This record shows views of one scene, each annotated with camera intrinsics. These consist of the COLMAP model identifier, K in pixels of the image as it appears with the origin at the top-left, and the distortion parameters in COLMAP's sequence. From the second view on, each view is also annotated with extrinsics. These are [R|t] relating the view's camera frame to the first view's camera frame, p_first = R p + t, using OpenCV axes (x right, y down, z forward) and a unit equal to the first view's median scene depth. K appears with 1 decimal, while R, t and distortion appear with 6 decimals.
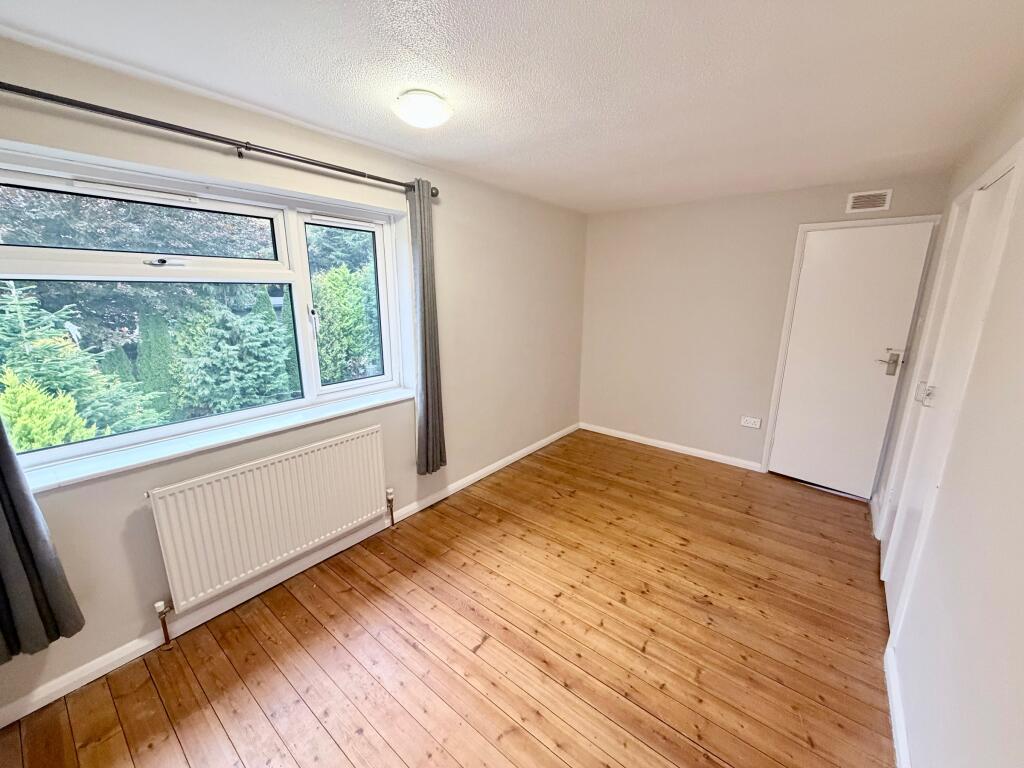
lens RADIAL K [[407.4, 0, 513.9], [0, 407.4, 384.6], [0, 0, 1]] dist [-0.001290, 0.000193]
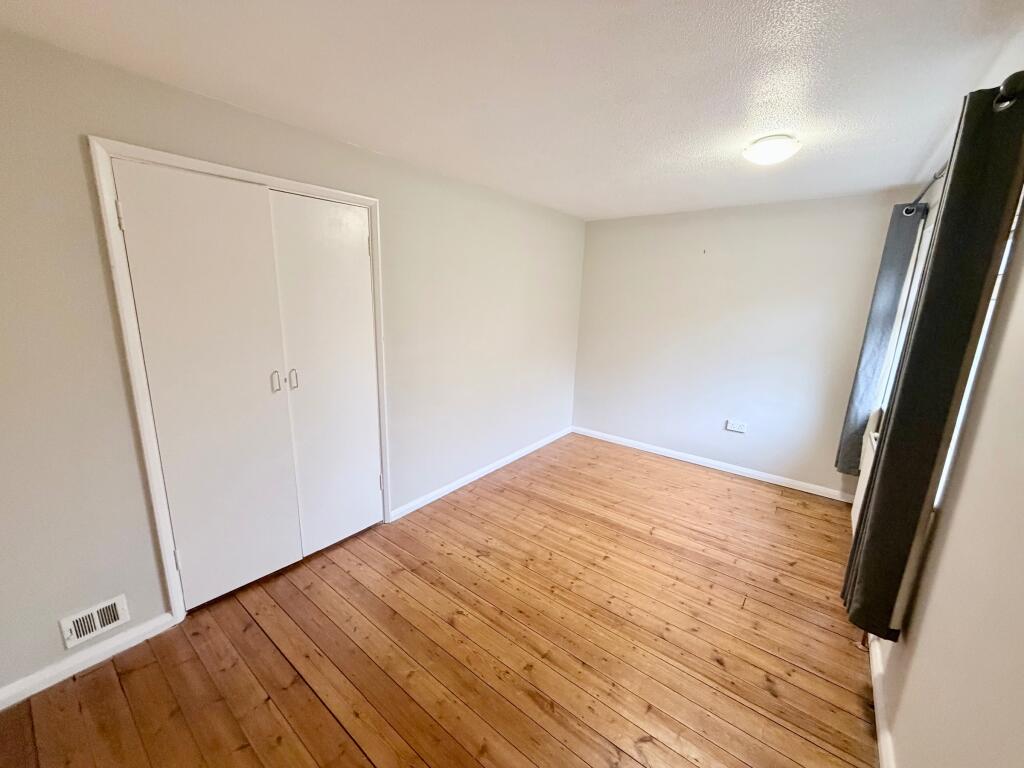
lens RADIAL K [[407.4, 0, 509.9], [0, 407.4, 383.6], [0, 0, 1]] dist [-0.001290, 0.000193]
pose [[-0.999547, -0.029334, -0.006693, 0.389619], [-0.029347, 0.901452, 0.431883, -0.402728], [-0.006635, 0.431884, -0.901905, 1.760891]]
